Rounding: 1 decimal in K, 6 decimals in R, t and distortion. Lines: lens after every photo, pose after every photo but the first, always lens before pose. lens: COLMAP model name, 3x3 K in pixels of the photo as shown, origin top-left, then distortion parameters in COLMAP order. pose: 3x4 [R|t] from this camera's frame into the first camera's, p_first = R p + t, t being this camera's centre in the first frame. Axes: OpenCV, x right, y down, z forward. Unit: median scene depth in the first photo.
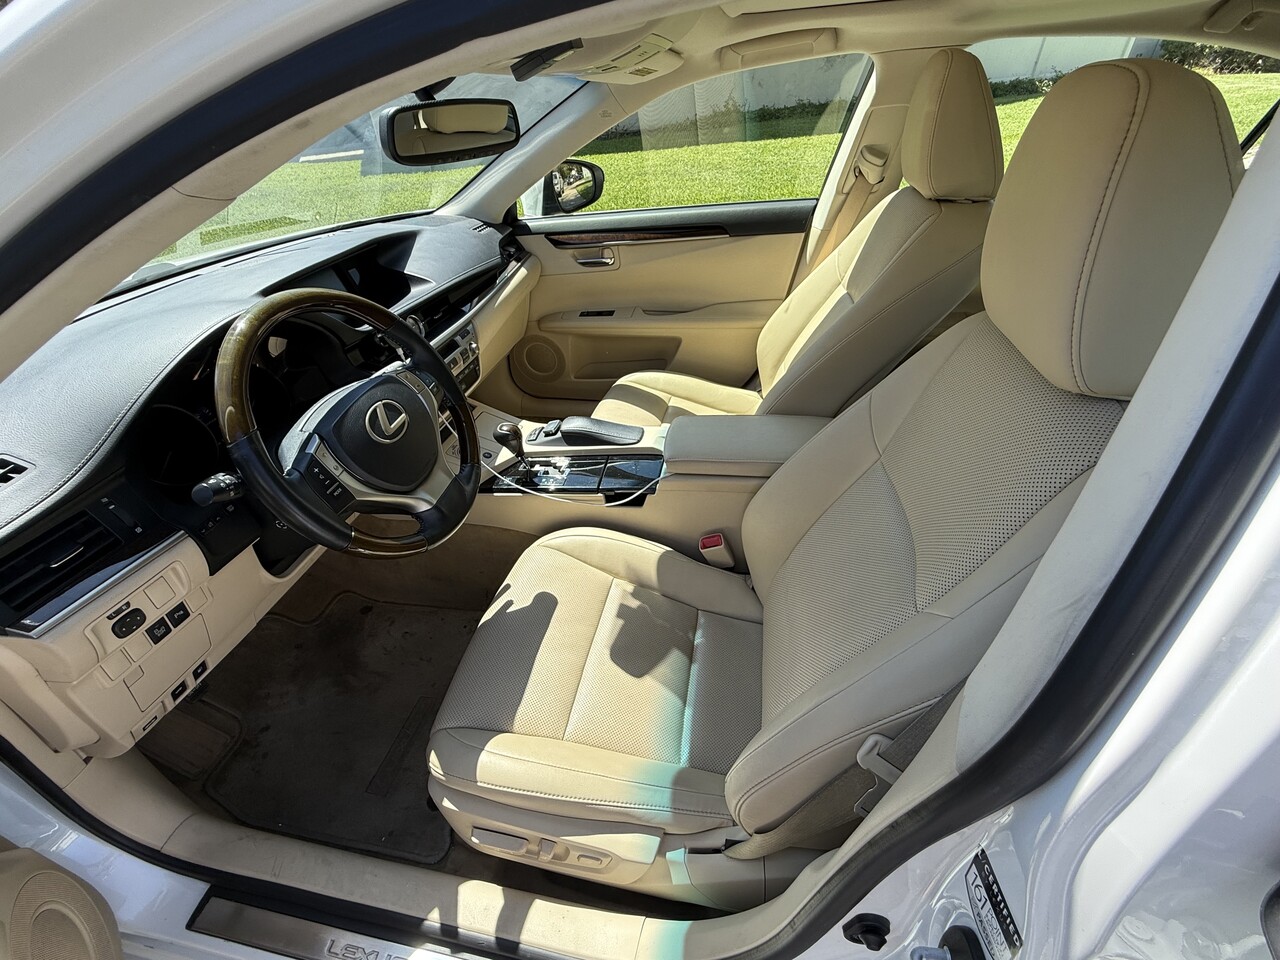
lens RADIAL K [[545.8, 0, 640.0], [0, 545.8, 480.0], [0, 0, 1]] dist [-0.004294, -0.000003]
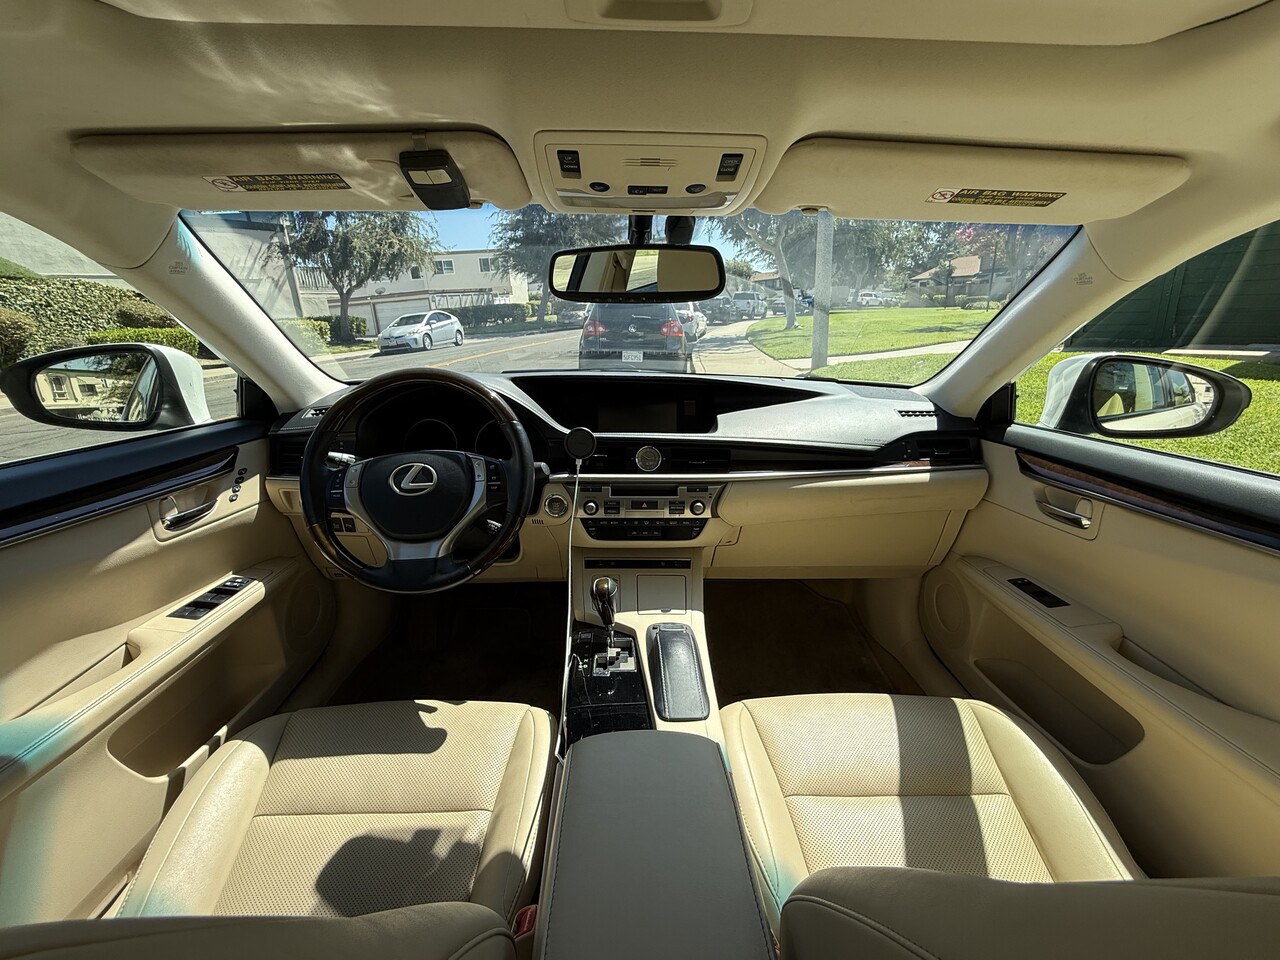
lens RADIAL K [[545.8, 0, 640.0], [0, 545.8, 480.0], [0, 0, 1]] dist [-0.004294, -0.000003]
pose [[0.228918, 0.329946, -0.915823, 0.475228], [-0.582676, 0.800095, 0.142608, -0.361854], [0.779798, 0.500983, 0.375408, 0.606968]]
